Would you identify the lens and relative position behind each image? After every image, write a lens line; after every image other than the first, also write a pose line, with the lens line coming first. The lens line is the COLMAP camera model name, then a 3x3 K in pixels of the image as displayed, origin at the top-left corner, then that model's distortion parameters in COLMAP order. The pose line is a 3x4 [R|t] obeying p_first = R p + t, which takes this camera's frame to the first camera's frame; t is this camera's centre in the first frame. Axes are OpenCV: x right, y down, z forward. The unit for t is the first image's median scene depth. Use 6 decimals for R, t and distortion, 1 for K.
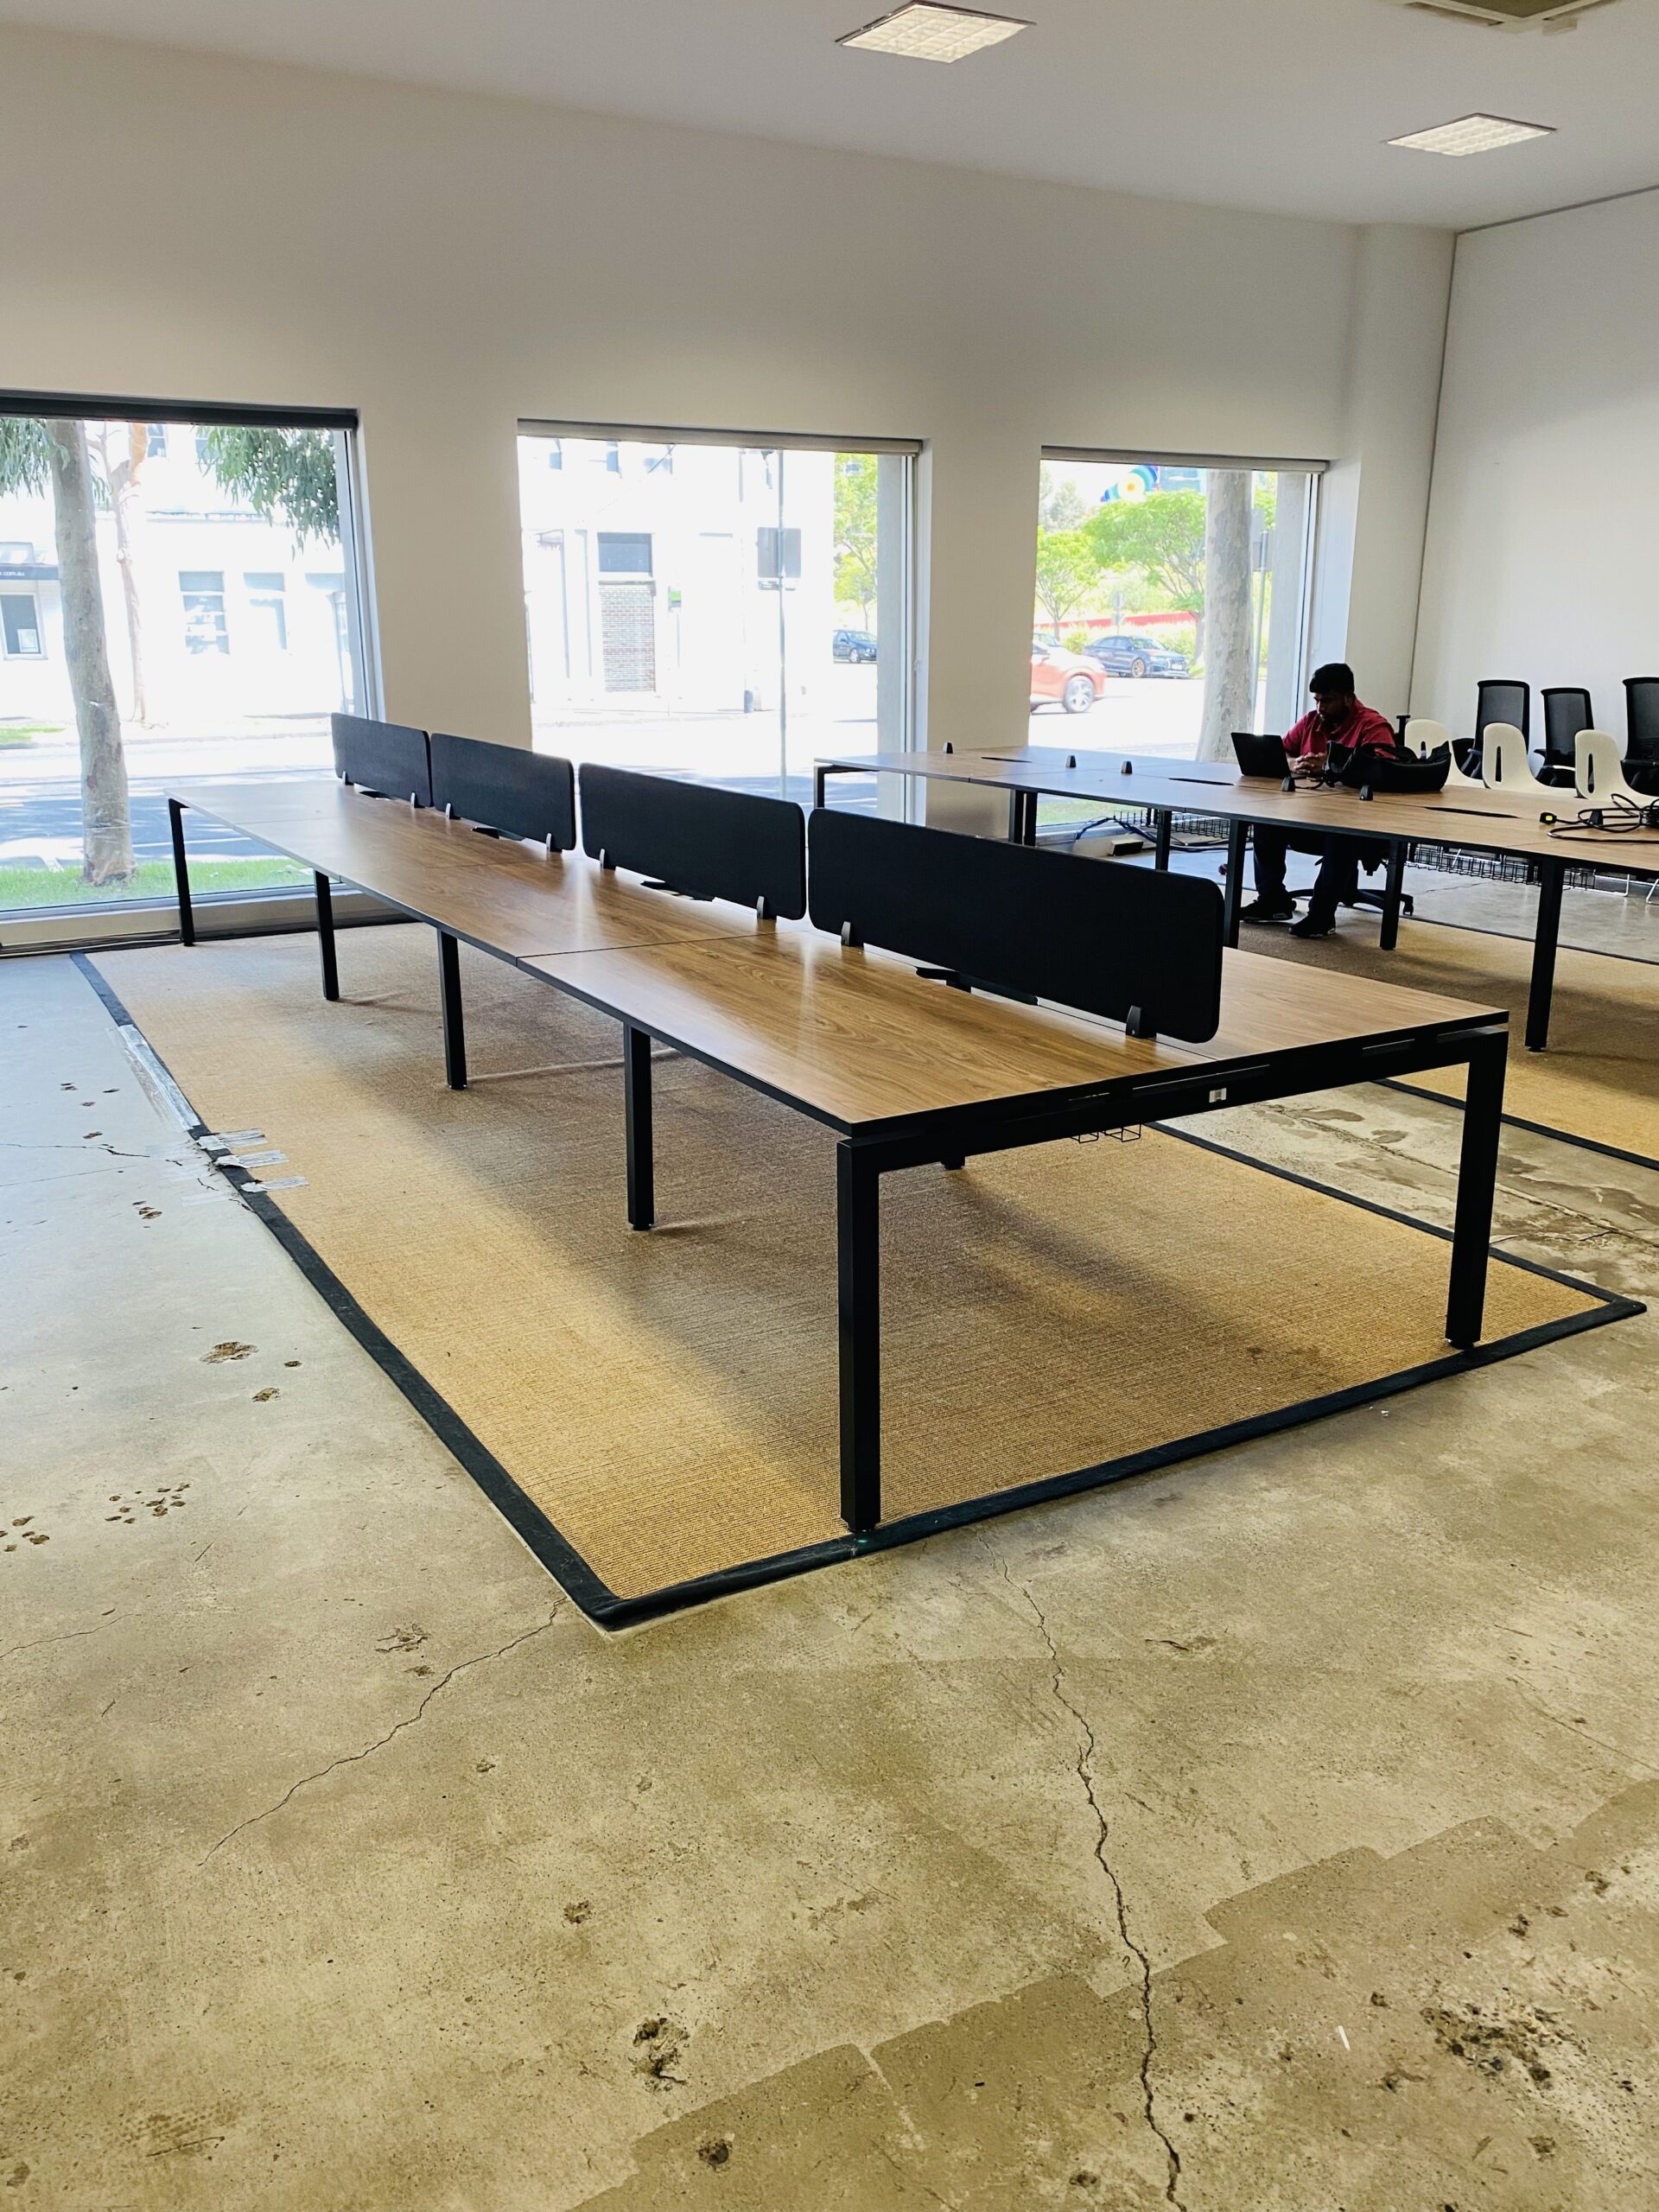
lens RADIAL K [[1690.5, 0, 824.4], [0, 1690.5, 1131.4], [0, 0, 1]] dist [0.028569, -0.051176]
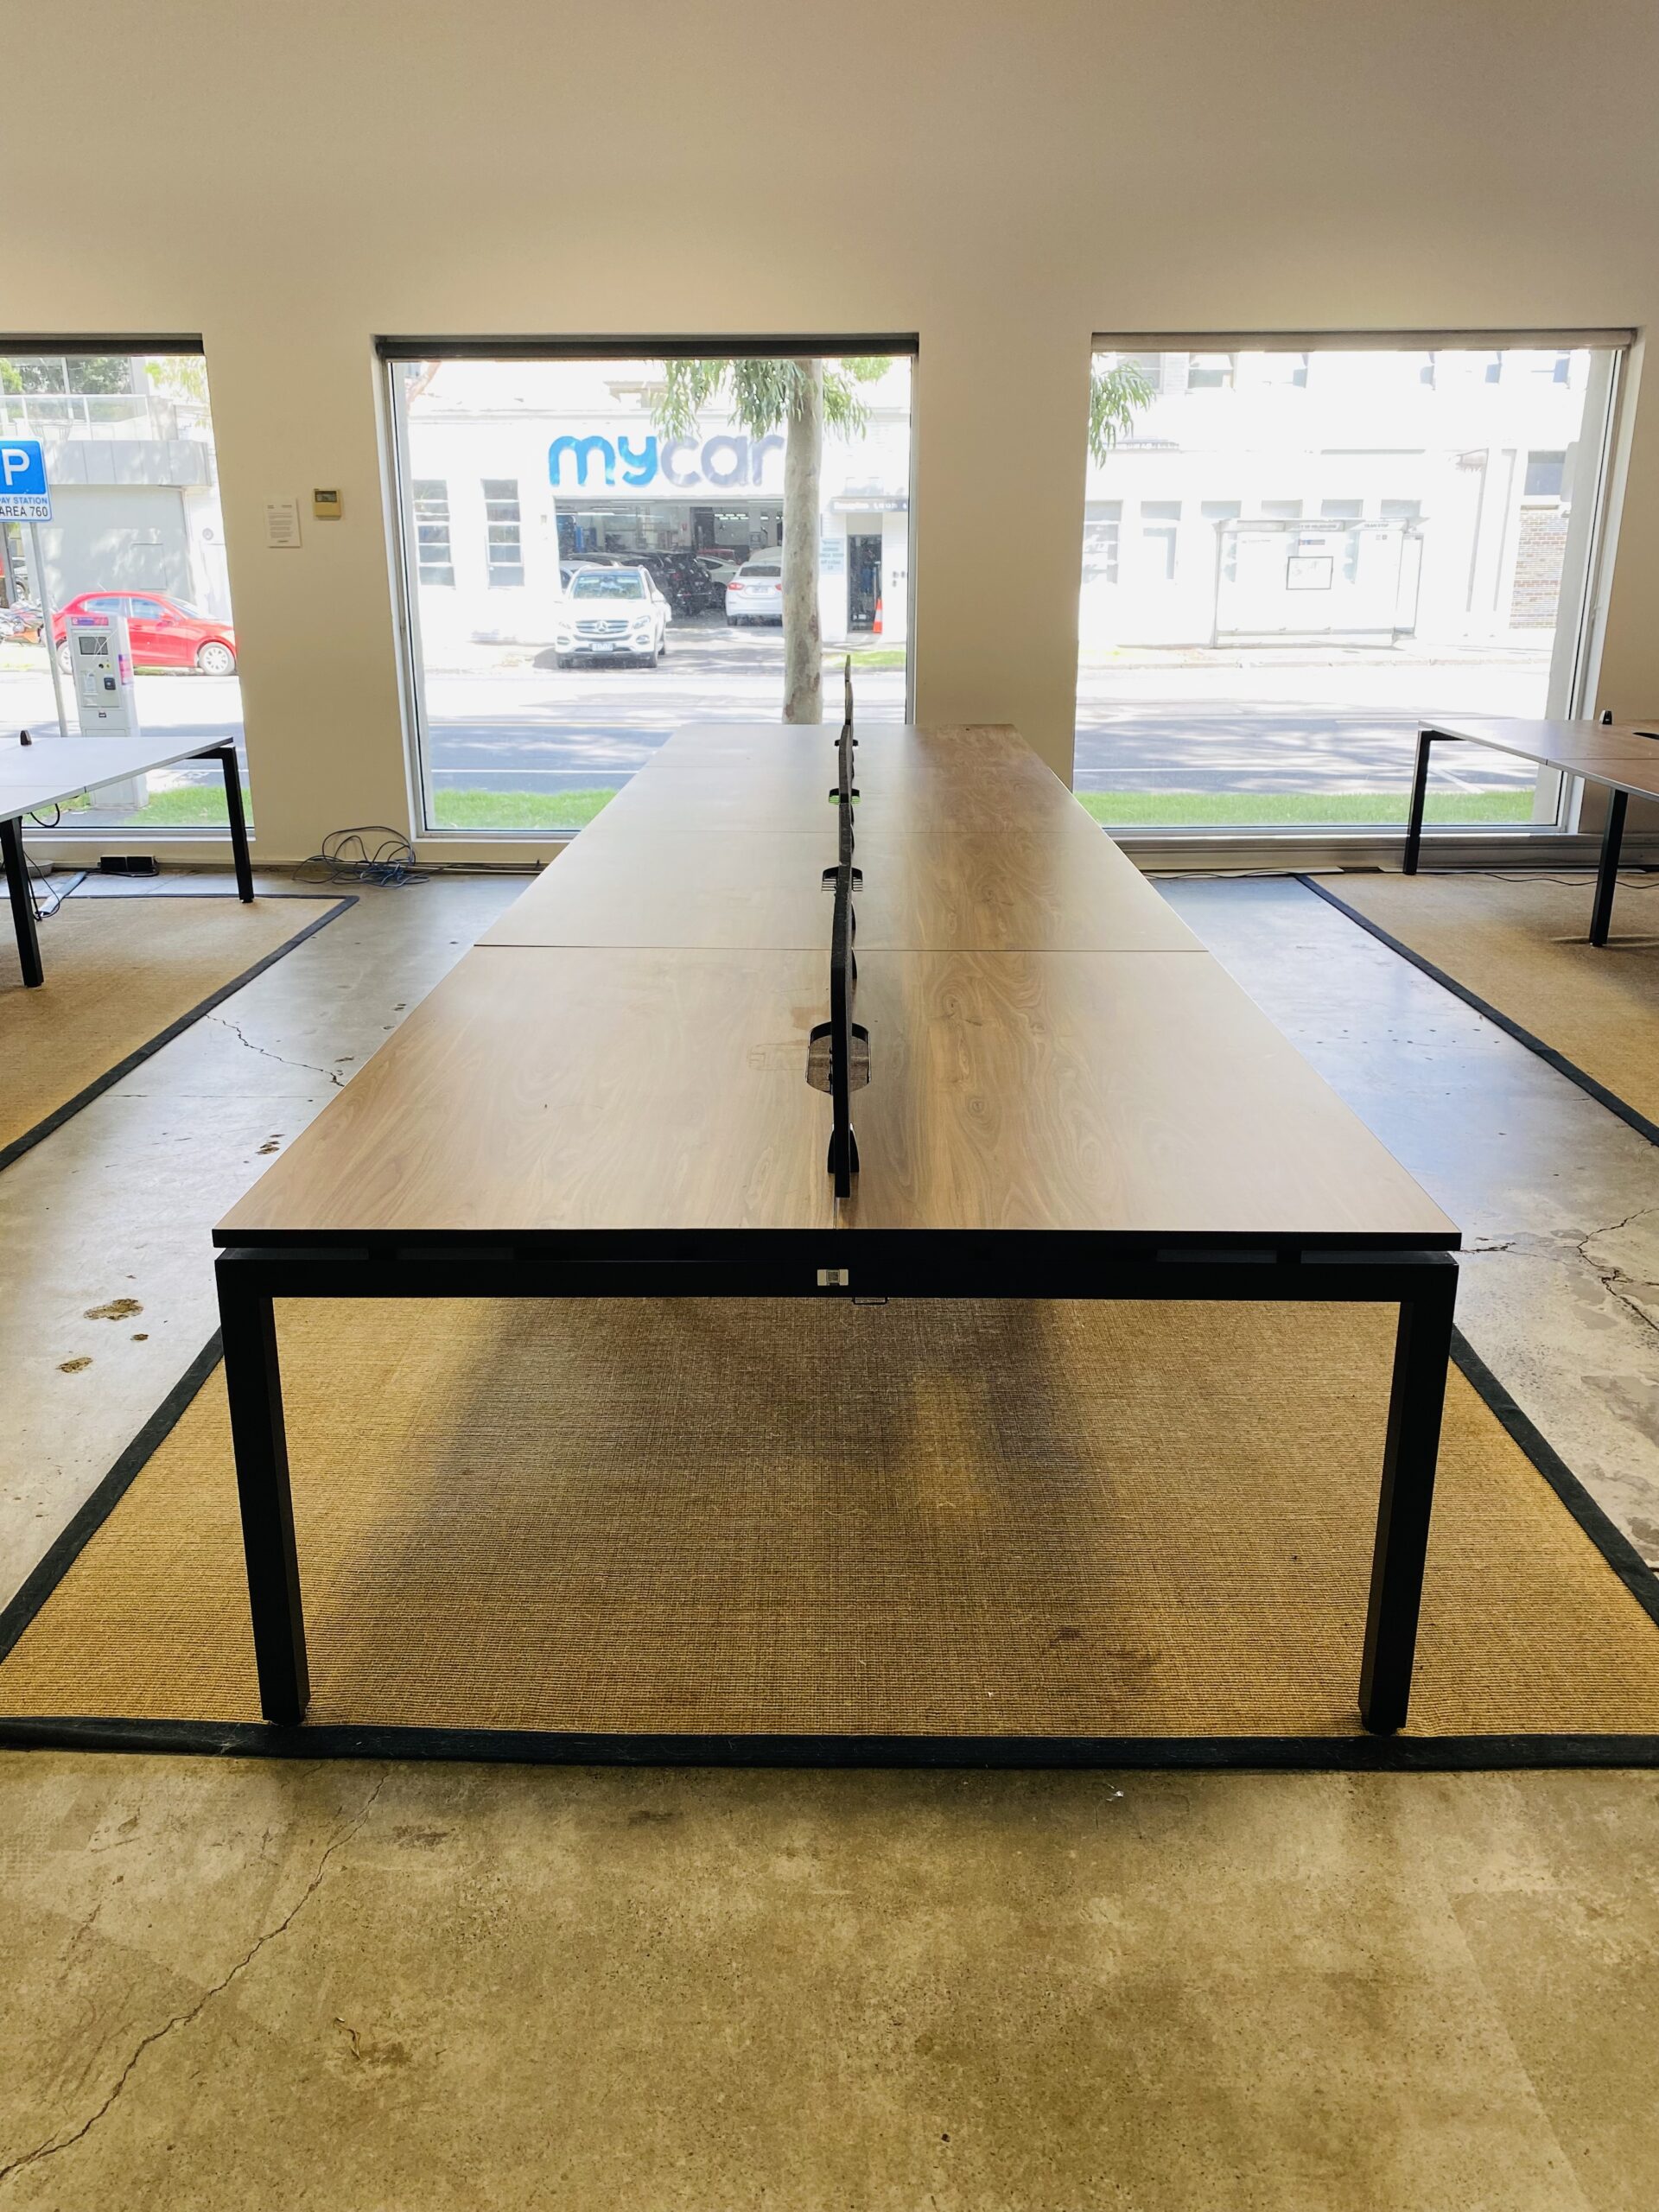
lens RADIAL K [[1699.5, 0, 829.5], [0, 1699.5, 1106.0], [0, 0, 1]] dist [0.015921, -0.008410]
pose [[0.858898, 0.162265, -0.485762, 0.442175], [-0.150621, 0.986567, 0.063235, -0.106325], [0.489497, 0.018854, 0.871801, 0.313140]]
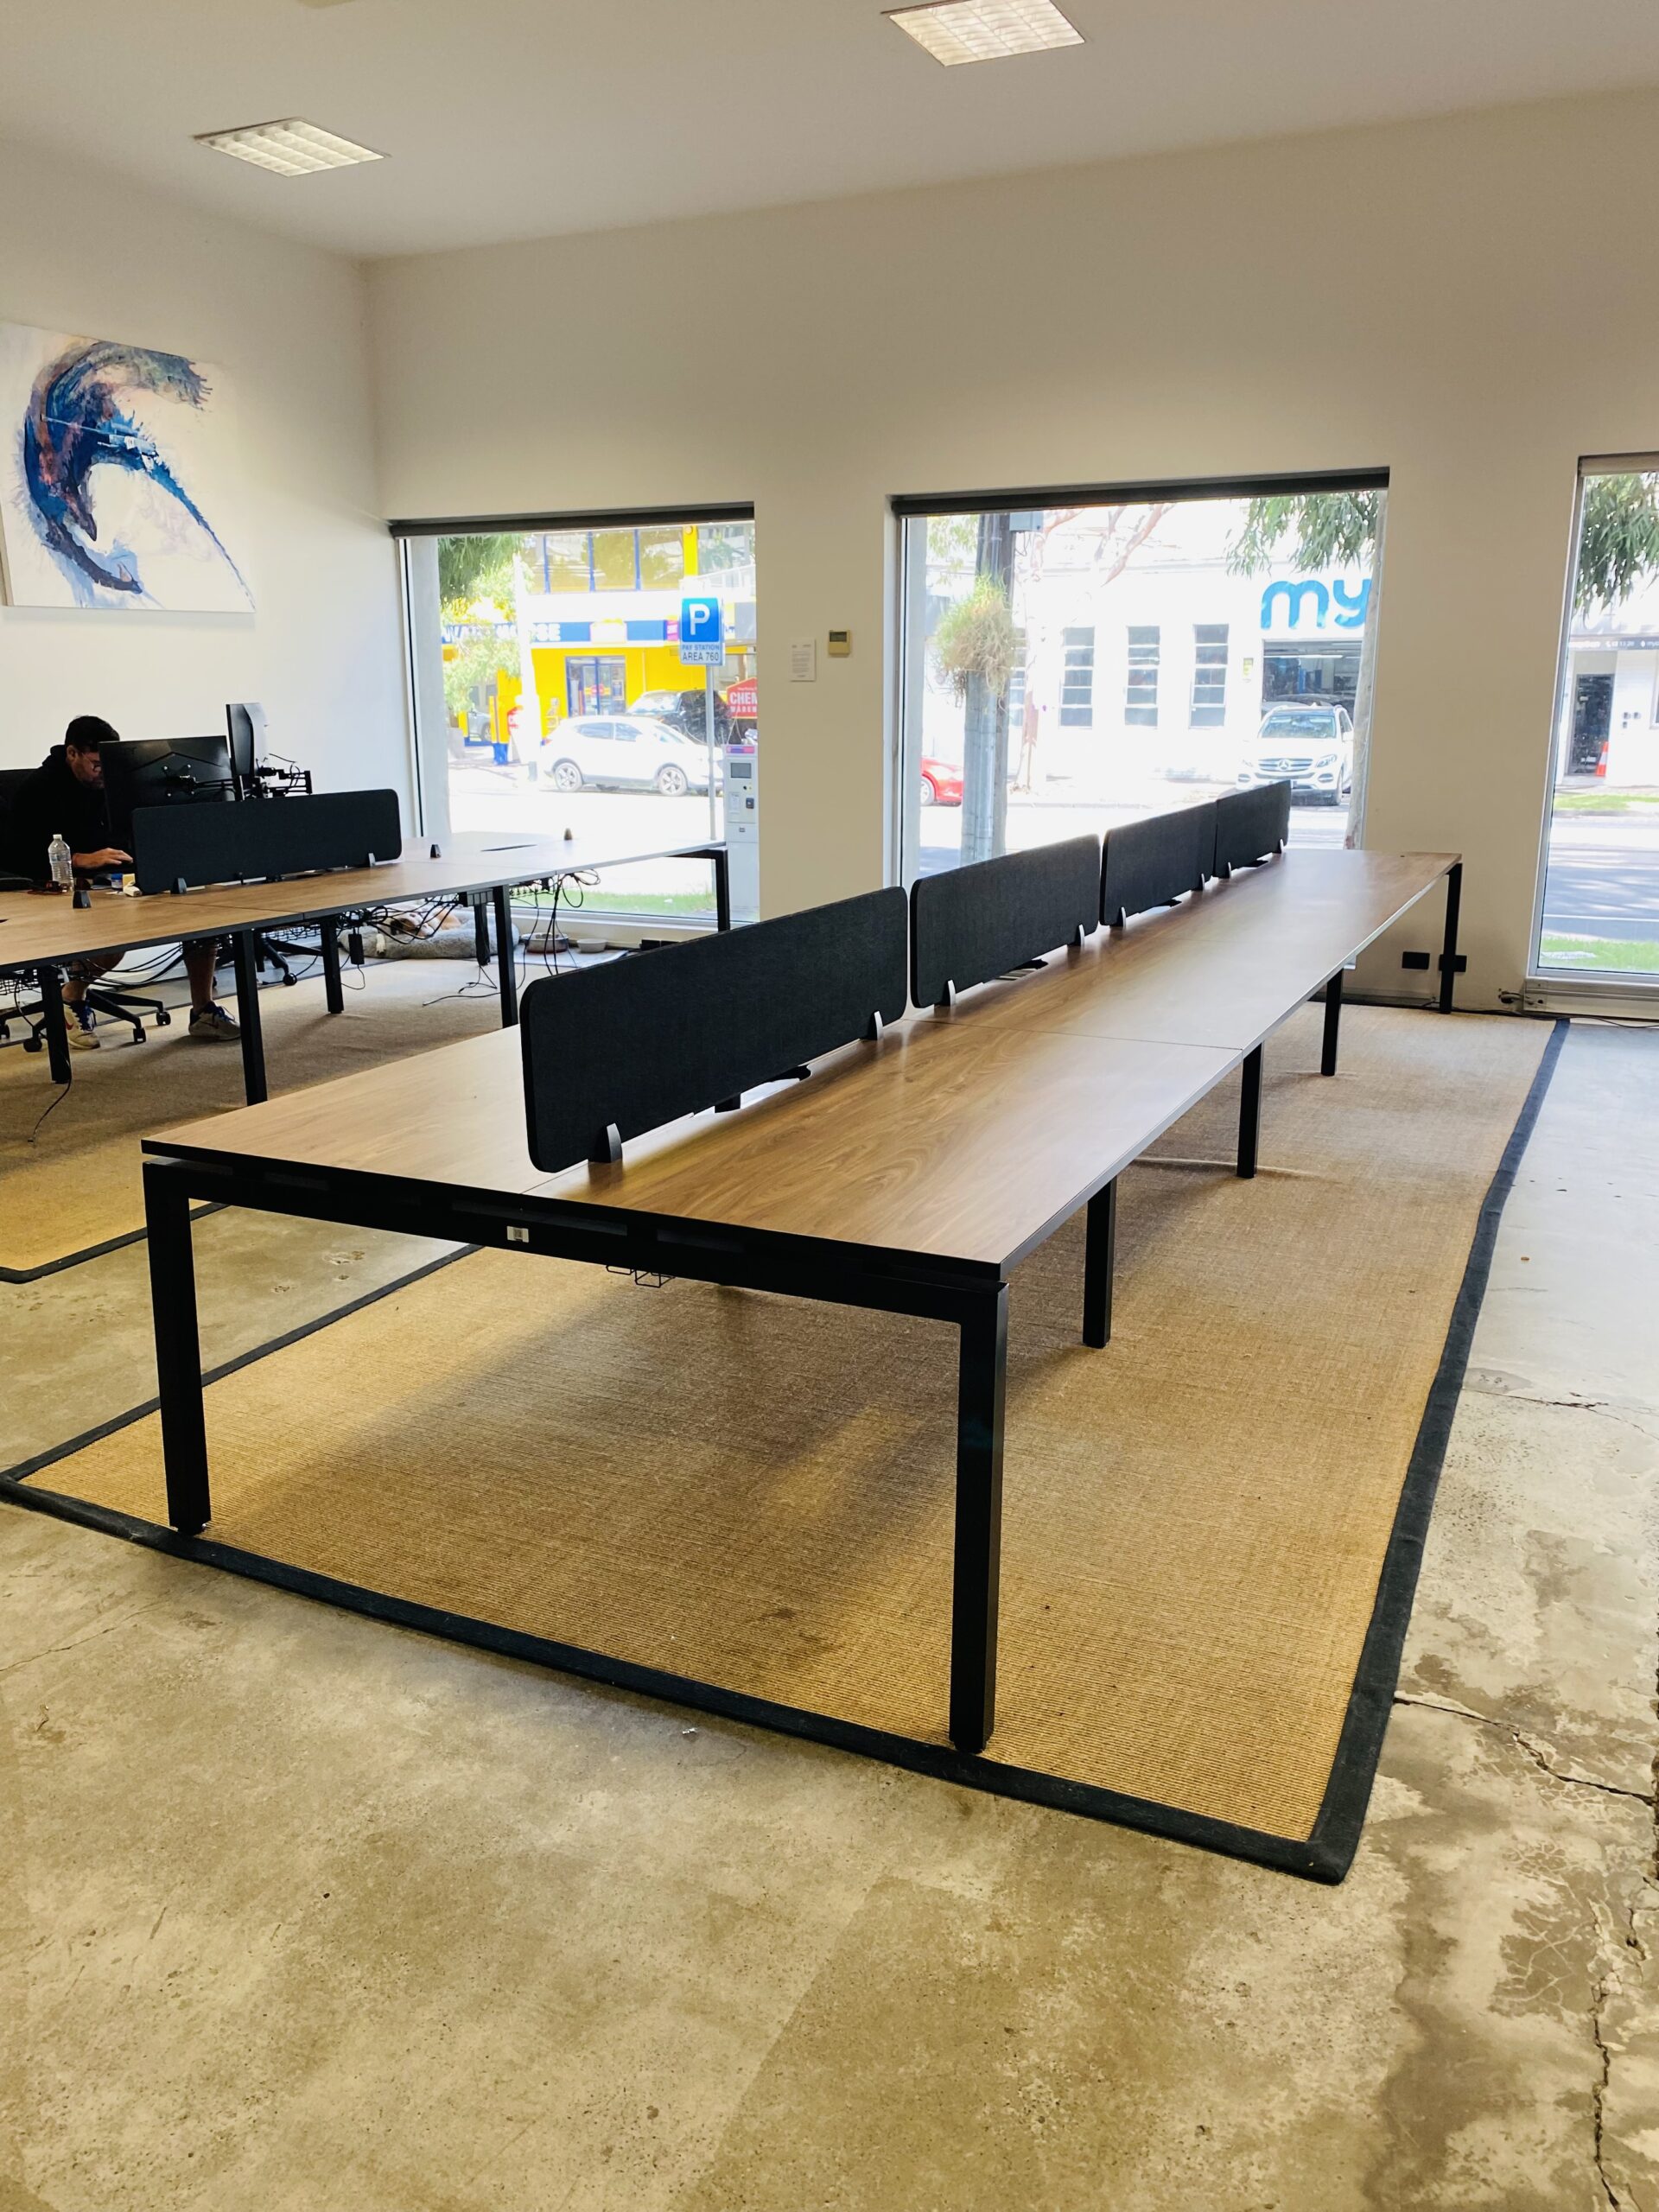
lens RADIAL K [[1687.4, 0, 816.8], [0, 1687.4, 1119.7], [0, 0, 1]] dist [0.032290, -0.042969]
pose [[0.563373, 0.204807, -0.800416, 0.775253], [-0.240432, 0.967500, 0.078331, -0.141167], [0.790445, 0.148316, 0.594305, 0.485007]]
